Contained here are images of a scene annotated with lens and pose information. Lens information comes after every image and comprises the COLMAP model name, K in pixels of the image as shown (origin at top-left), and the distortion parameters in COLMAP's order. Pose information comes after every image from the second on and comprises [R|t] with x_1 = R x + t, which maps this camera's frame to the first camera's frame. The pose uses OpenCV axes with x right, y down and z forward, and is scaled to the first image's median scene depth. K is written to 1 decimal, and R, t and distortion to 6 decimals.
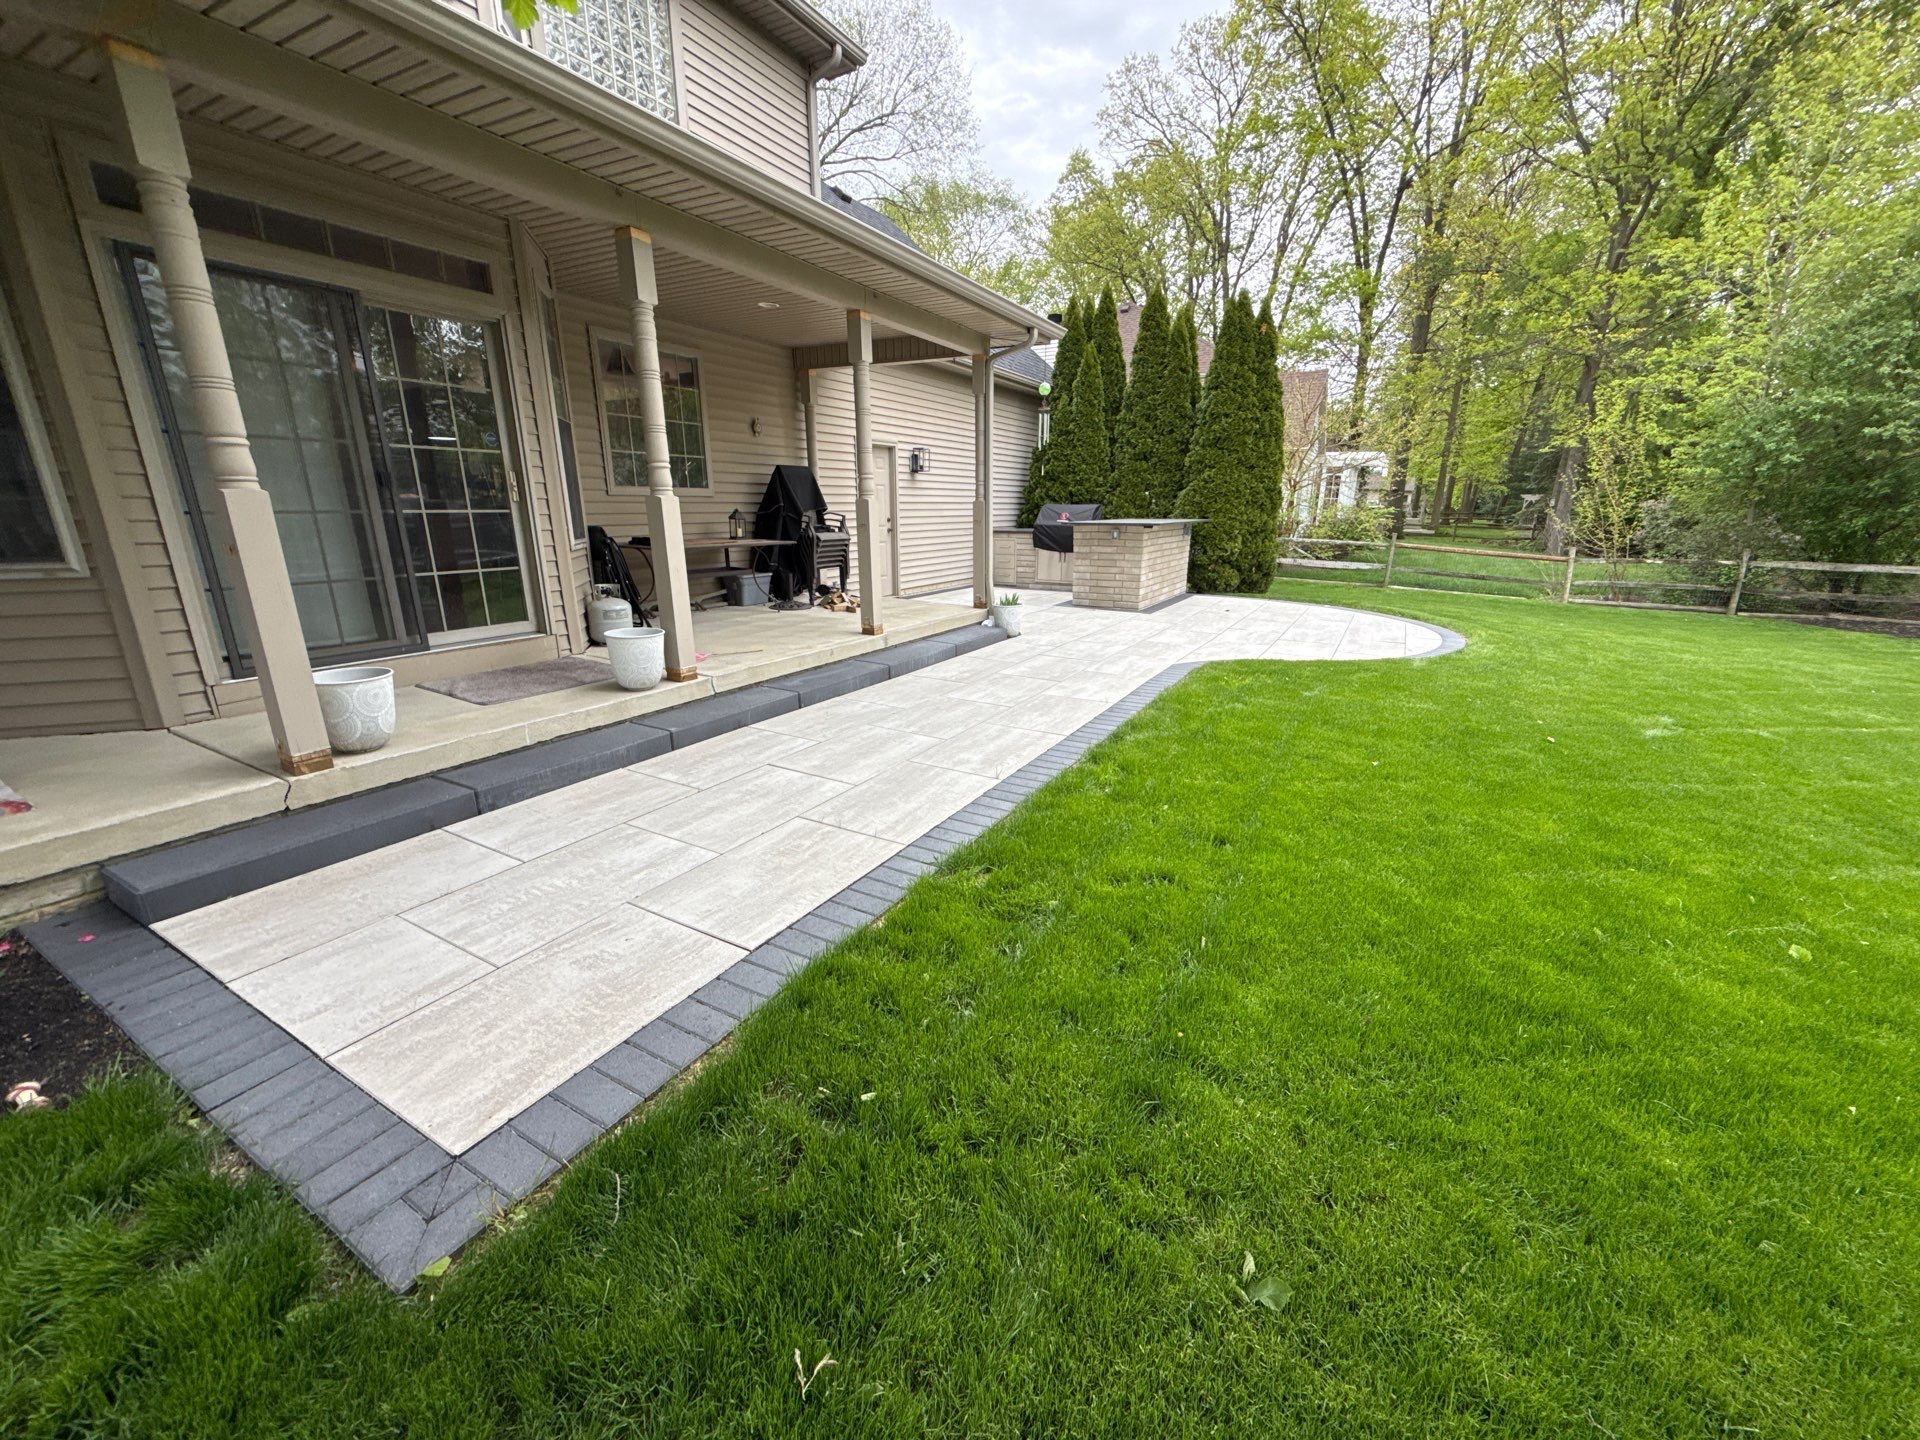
lens RADIAL K [[766.5, 0, 965.8], [0, 766.5, 714.6], [0, 0, 1]] dist [0.004055, 0.000004]
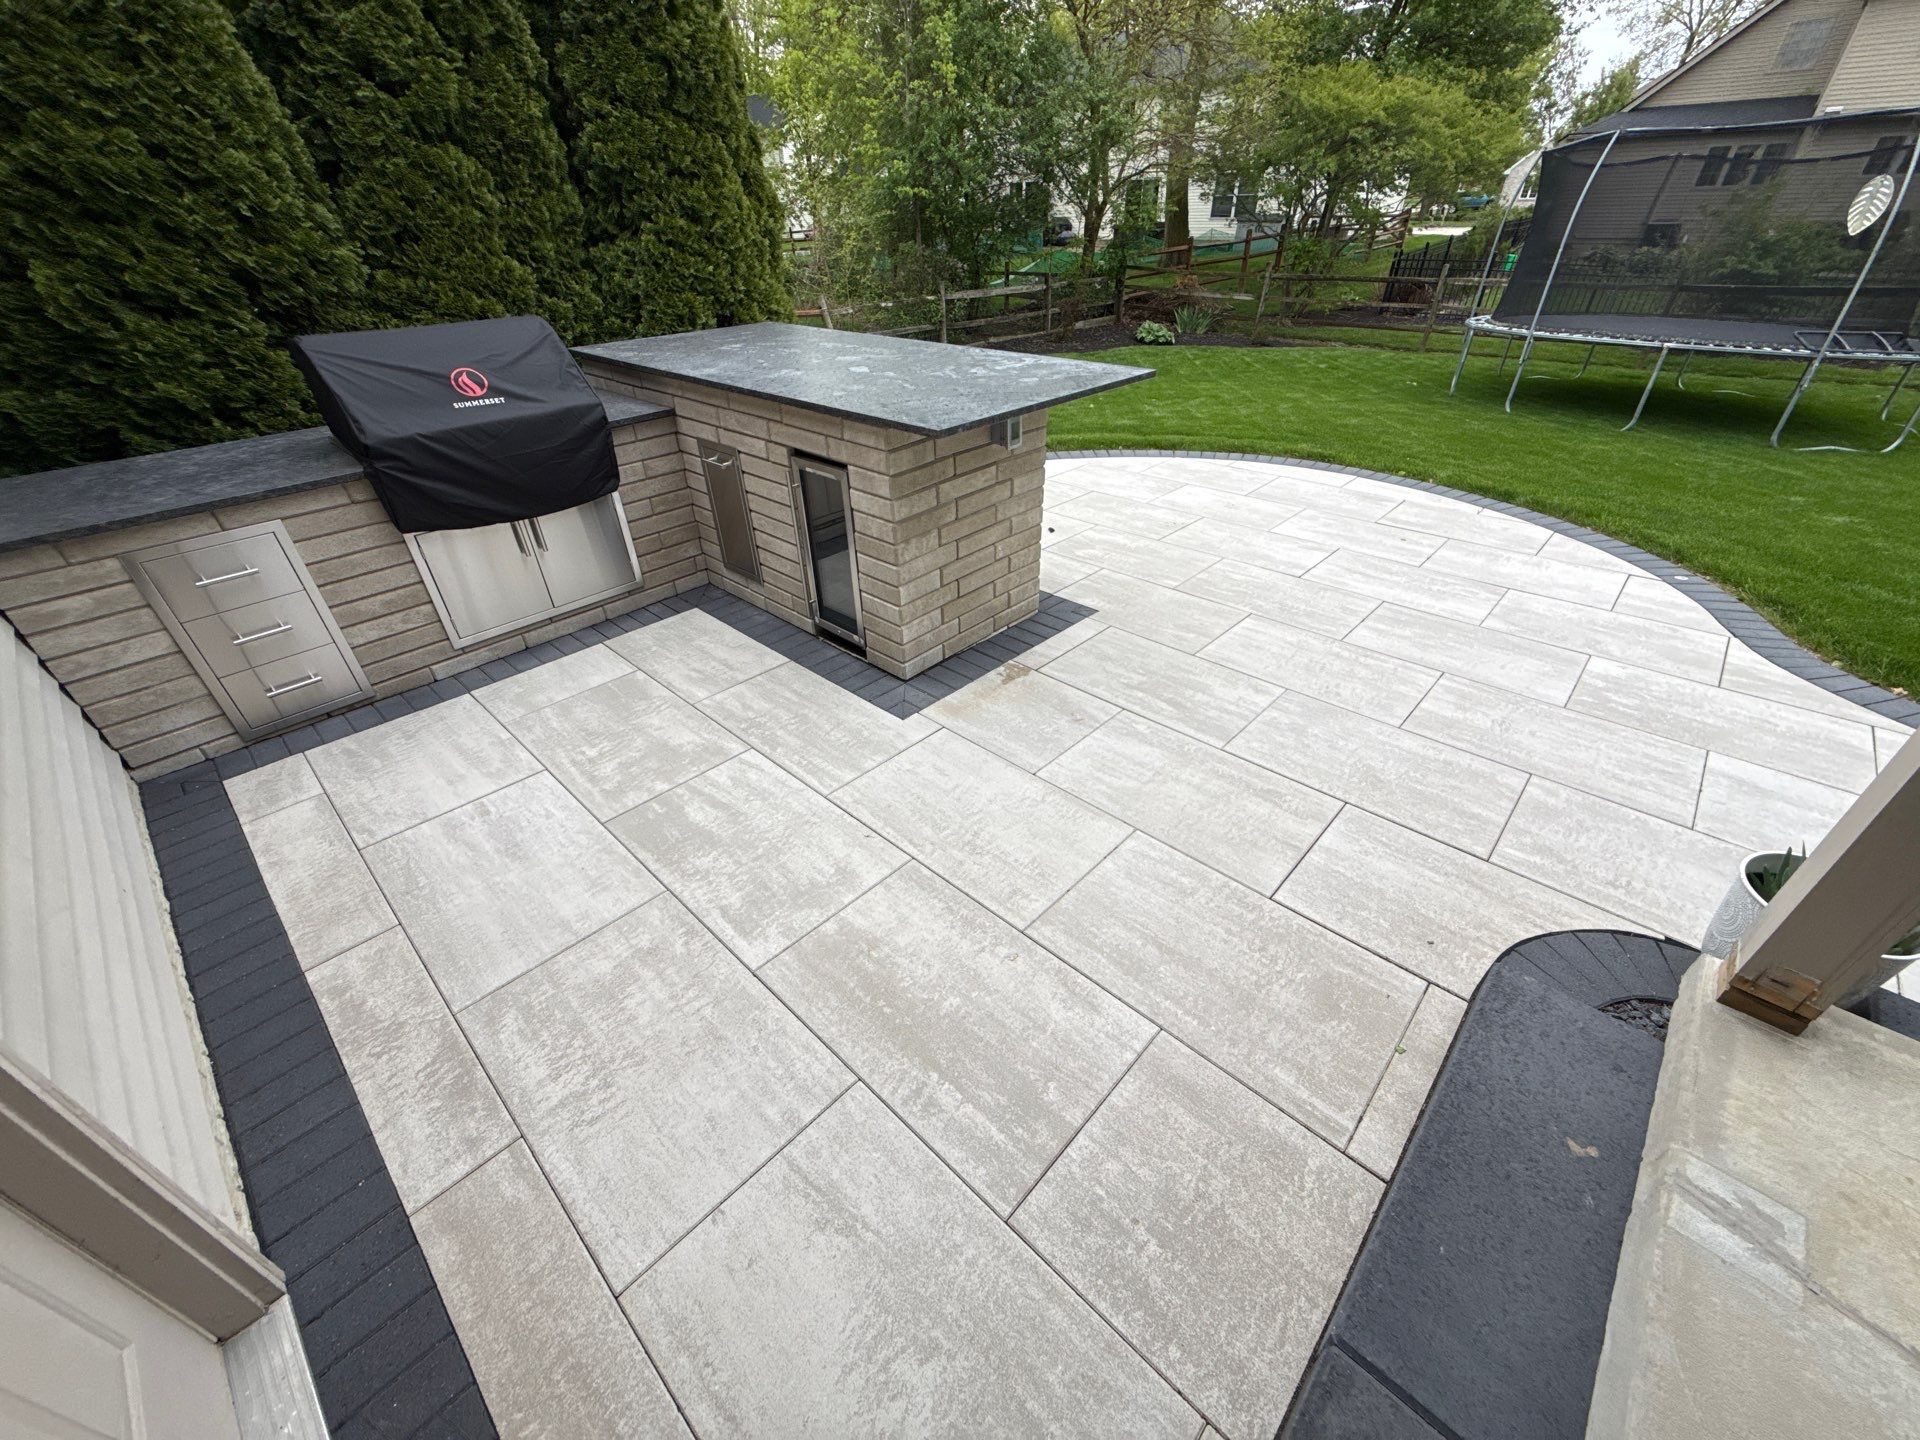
lens RADIAL K [[766.5, 0, 965.8], [0, 766.5, 714.6], [0, 0, 1]] dist [0.004055, 0.000004]
pose [[0.233450, -0.545345, 0.805046, -0.223604], [0.279018, 0.830675, 0.481796, -0.529472], [-0.931477, 0.112147, 0.346083, 1.664118]]
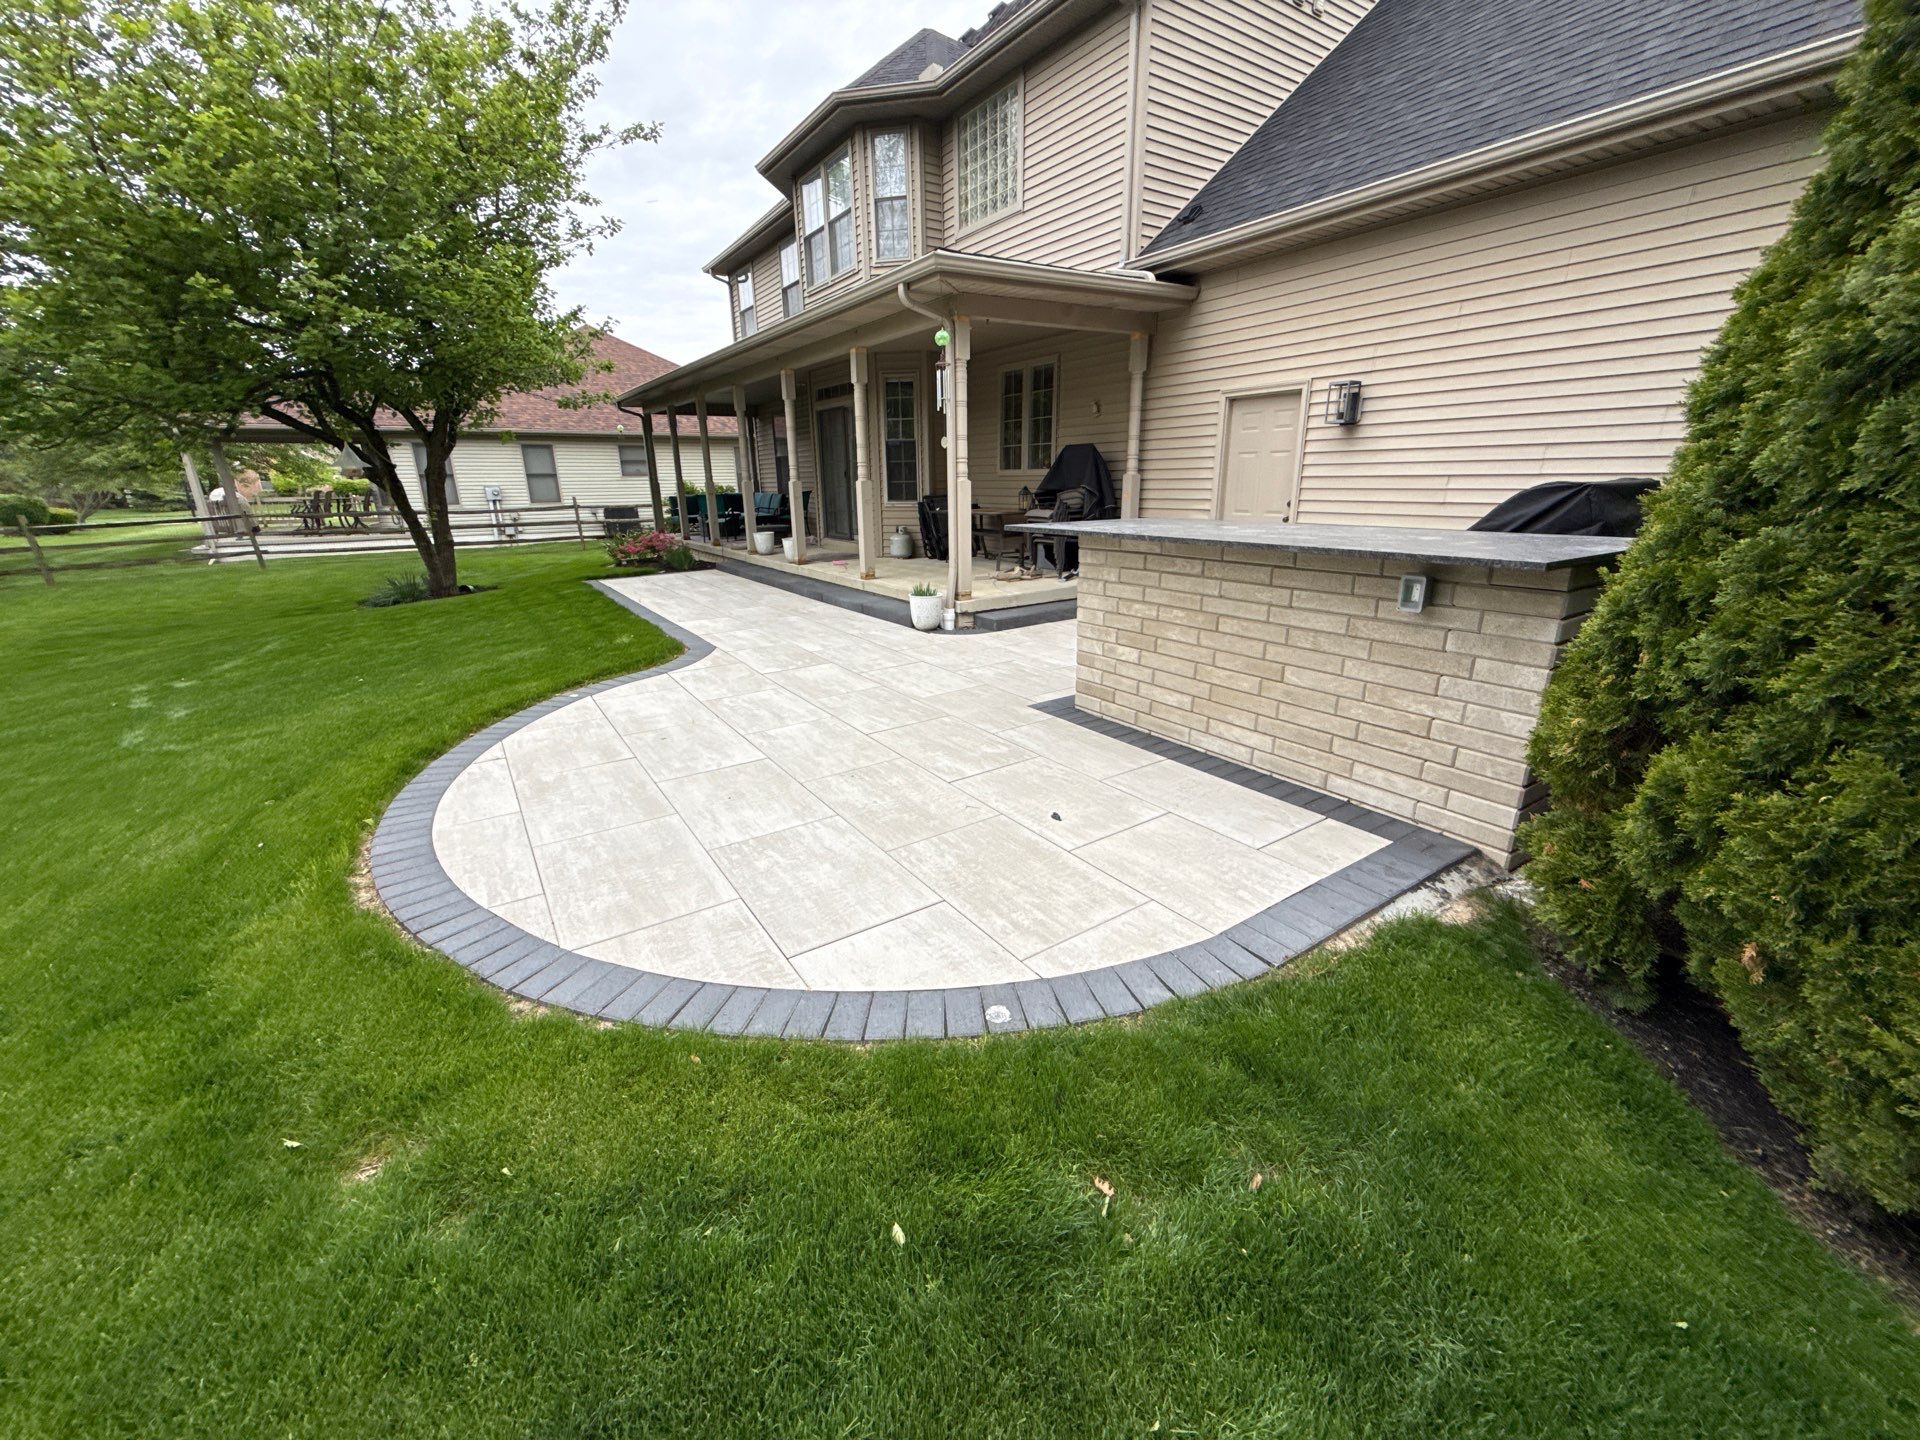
lens RADIAL K [[766.5, 0, 965.8], [0, 766.5, 714.6], [0, 0, 1]] dist [0.004055, 0.000004]
pose [[-0.446920, 0.266408, -0.853984, 1.294084], [-0.229566, 0.888504, 0.397317, -0.568065], [0.864617, 0.373614, -0.335932, 2.044829]]
